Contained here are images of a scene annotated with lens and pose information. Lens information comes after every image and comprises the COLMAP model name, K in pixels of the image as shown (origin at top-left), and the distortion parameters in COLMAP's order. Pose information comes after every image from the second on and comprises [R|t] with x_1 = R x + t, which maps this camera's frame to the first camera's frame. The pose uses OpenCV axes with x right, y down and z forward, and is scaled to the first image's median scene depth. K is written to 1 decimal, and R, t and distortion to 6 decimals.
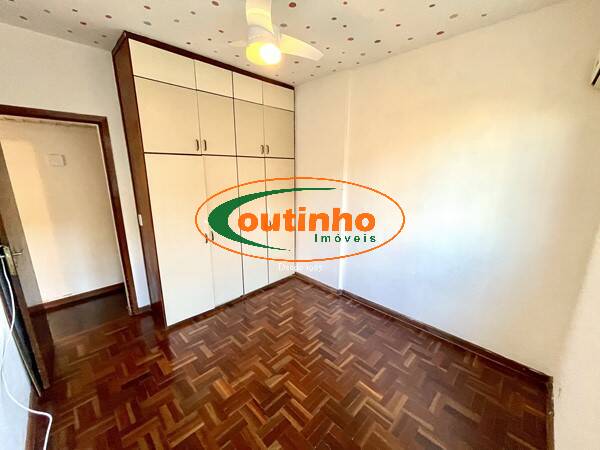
lens RADIAL K [[242.1, 0, 301.7], [0, 242.1, 225.1], [0, 0, 1]] dist [0.002094, 0.000380]
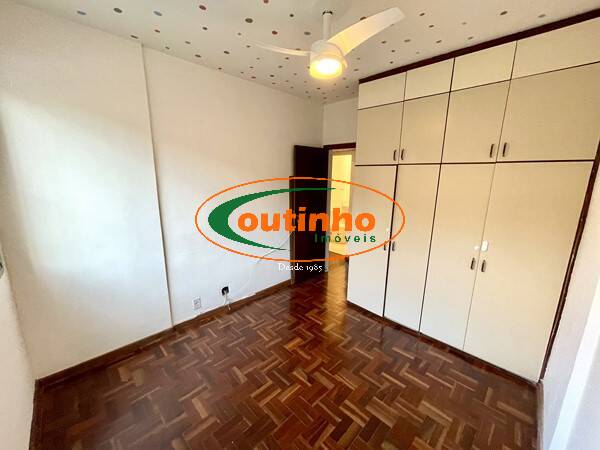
lens RADIAL K [[242.1, 0, 301.7], [0, 242.1, 225.1], [0, 0, 1]] dist [0.002094, 0.000380]
pose [[0.002204, 0.198147, -0.980170, 0.668638], [-0.243893, 0.950679, 0.191637, -0.156597], [0.969800, 0.238634, 0.050422, 0.664897]]
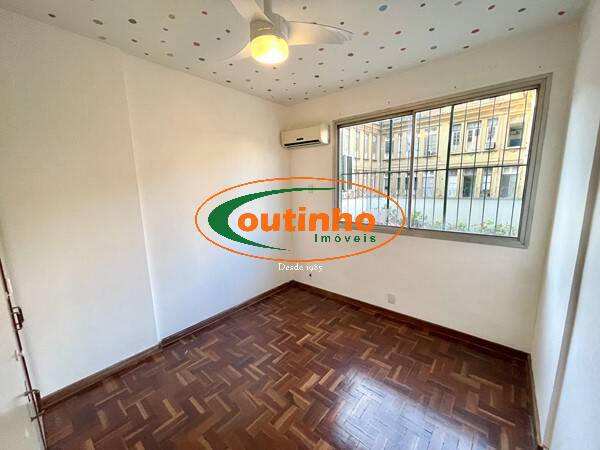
lens RADIAL K [[242.1, 0, 301.7], [0, 242.1, 225.1], [0, 0, 1]] dist [0.002094, 0.000380]
pose [[-0.075869, -0.167478, 0.982952, -0.766823], [0.247612, 0.951750, 0.181273, -0.144621], [-0.965884, 0.257143, -0.030739, 0.713073]]
